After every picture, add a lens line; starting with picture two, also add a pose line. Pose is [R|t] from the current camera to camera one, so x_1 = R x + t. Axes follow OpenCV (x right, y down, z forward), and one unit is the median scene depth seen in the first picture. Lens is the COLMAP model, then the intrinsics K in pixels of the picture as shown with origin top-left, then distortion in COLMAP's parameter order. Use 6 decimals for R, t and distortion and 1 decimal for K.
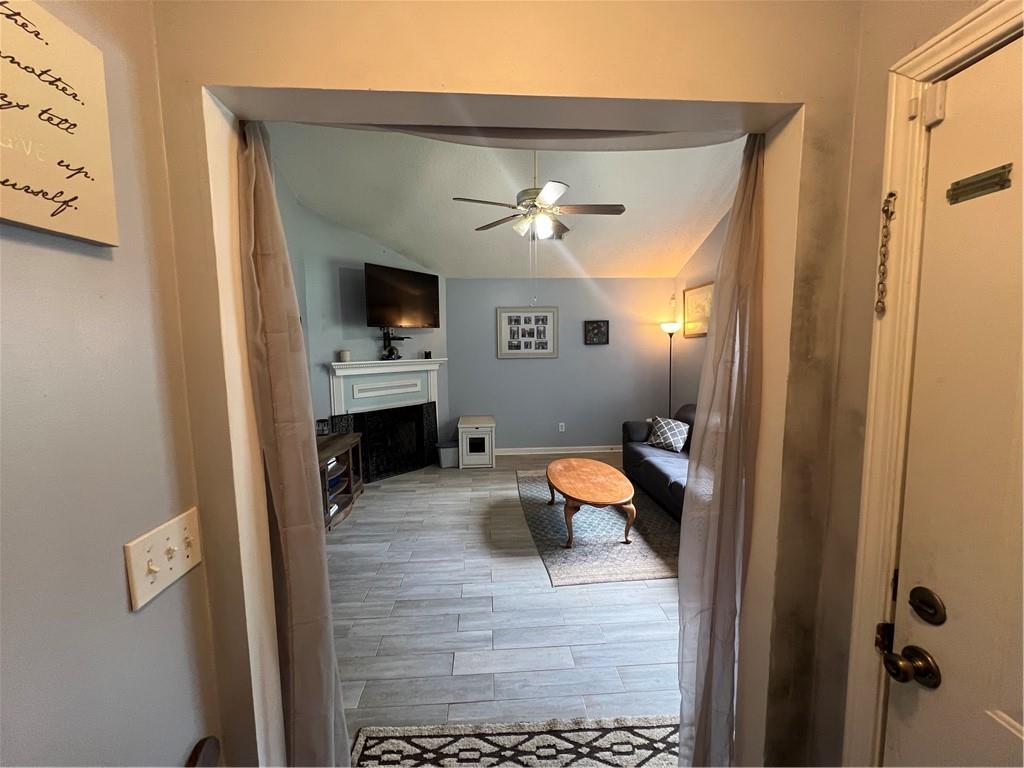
lens RADIAL K [[409.9, 0, 512.8], [0, 409.9, 381.7], [0, 0, 1]] dist [-0.002252, -0.000235]
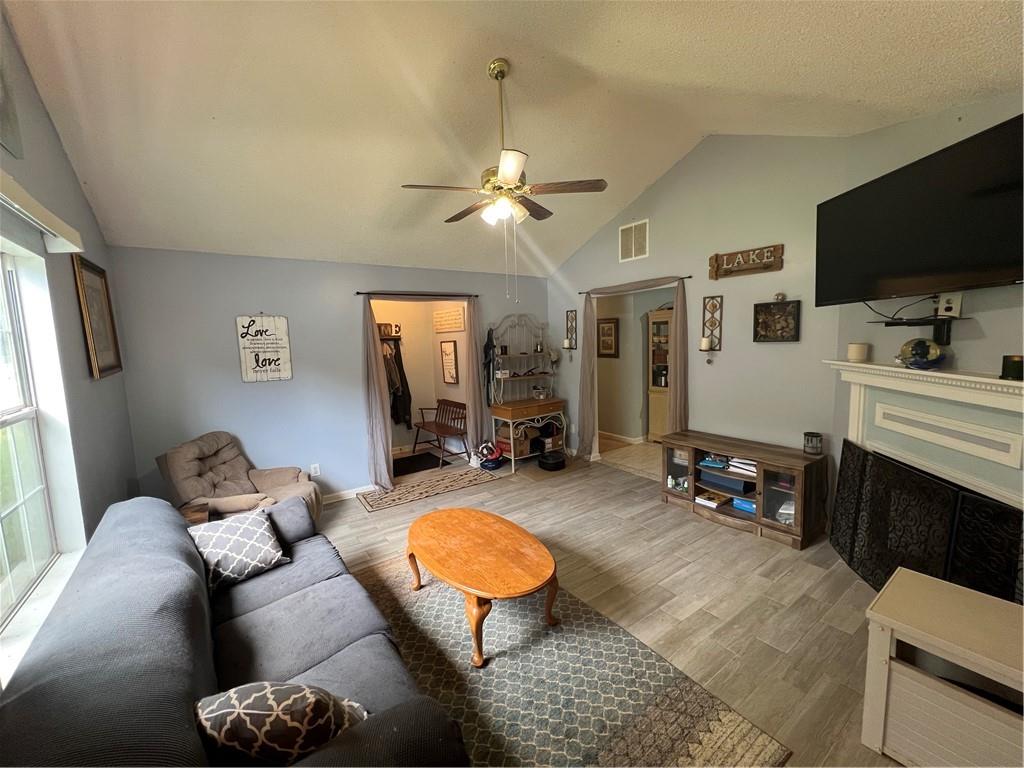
lens RADIAL K [[409.9, 0, 512.8], [0, 409.9, 381.7], [0, 0, 1]] dist [-0.002252, -0.000235]
pose [[-0.849830, 0.099228, -0.517632, 0.359282], [-0.004701, 0.980652, 0.195704, -0.134953], [0.527036, 0.168748, -0.832921, 1.225184]]
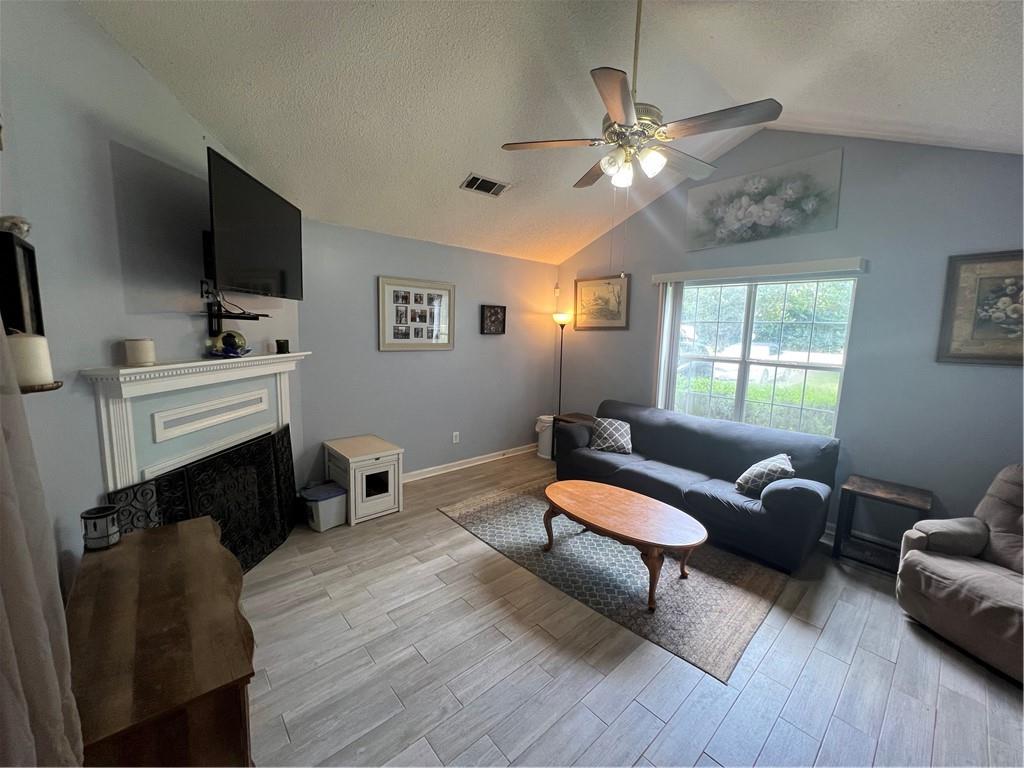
lens RADIAL K [[410.4, 0, 511.9], [0, 410.4, 380.9], [0, 0, 1]] dist [-0.002400, -0.000320]
pose [[0.783837, -0.045318, 0.619311, -0.361357], [0.020423, 0.998675, 0.047230, -0.042887], [-0.620631, -0.024373, 0.783724, 0.398364]]
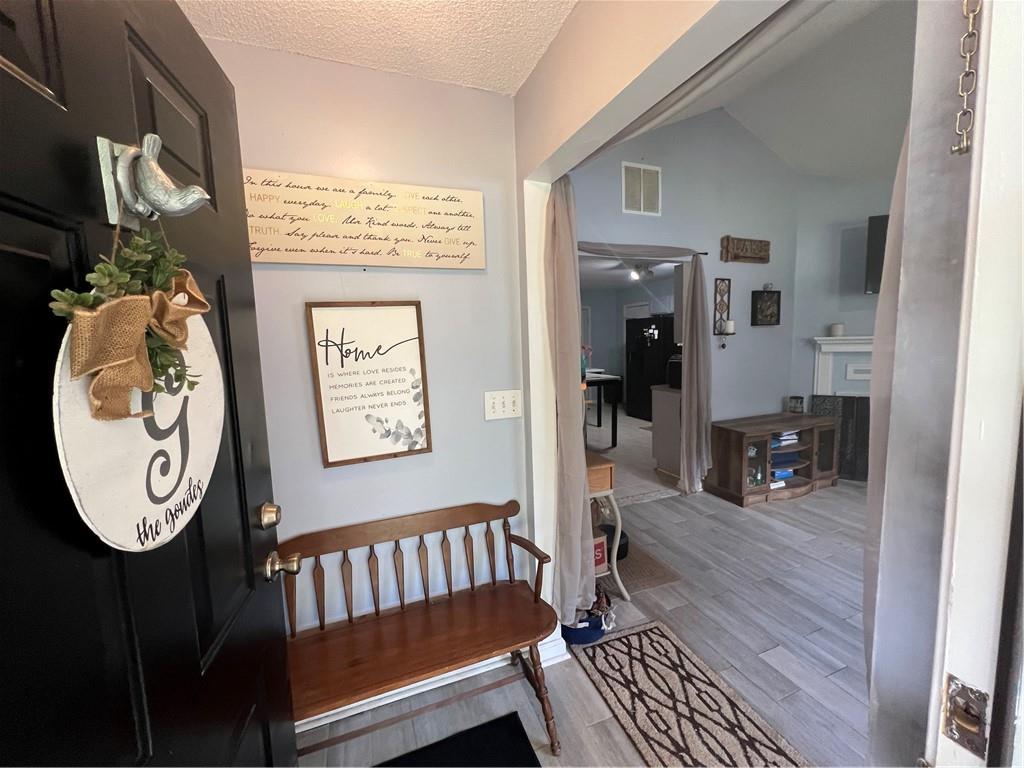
lens RADIAL K [[409.9, 0, 512.8], [0, 409.9, 381.7], [0, 0, 1]] dist [-0.002252, -0.000235]
pose [[0.306052, 0.101813, -0.946555, 0.221015], [-0.065549, 0.994159, 0.085739, 0.018168], [0.949755, 0.035805, 0.310938, 0.061115]]
